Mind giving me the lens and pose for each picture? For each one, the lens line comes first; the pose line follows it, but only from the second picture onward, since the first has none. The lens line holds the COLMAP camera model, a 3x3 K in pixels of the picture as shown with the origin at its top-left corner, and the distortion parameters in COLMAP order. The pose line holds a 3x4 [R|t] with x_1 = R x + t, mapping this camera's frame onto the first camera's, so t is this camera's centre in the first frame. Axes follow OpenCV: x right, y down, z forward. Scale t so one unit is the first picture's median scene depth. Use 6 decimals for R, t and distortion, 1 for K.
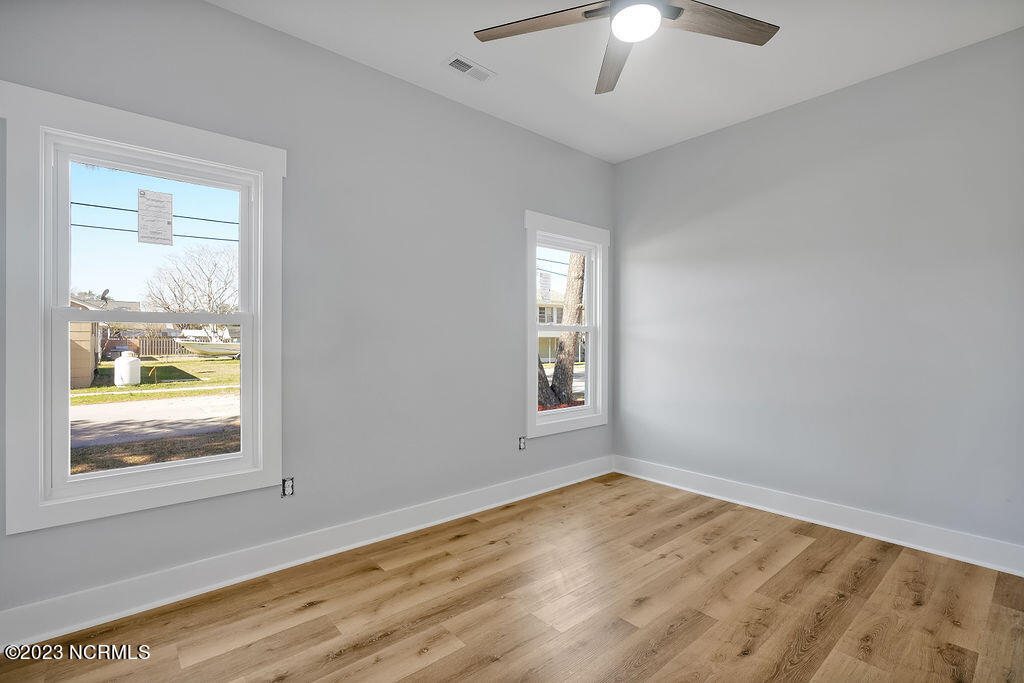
lens RADIAL K [[472.0, 0, 508.7], [0, 472.0, 342.4], [0, 0, 1]] dist [-0.010887, 0.001262]
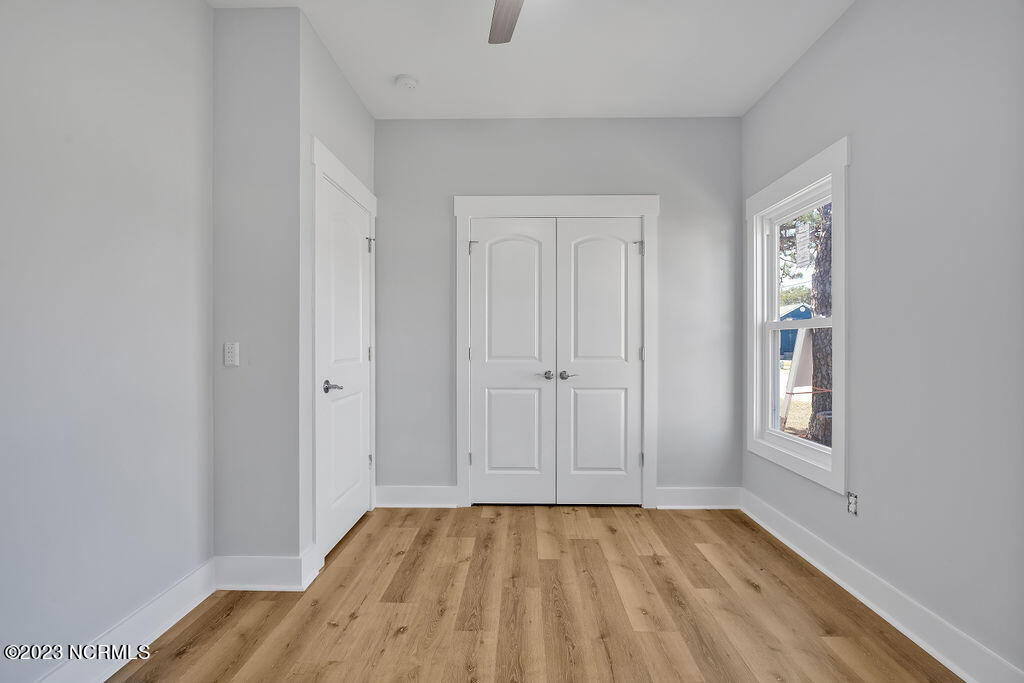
lens RADIAL K [[472.0, 0, 508.7], [0, 472.0, 342.4], [0, 0, 1]] dist [-0.010887, 0.001262]
pose [[-0.681189, -0.018806, -0.731866, 0.805620], [-0.023605, 0.999714, -0.003718, 0.022951], [0.731727, 0.014743, -0.681438, 1.402834]]
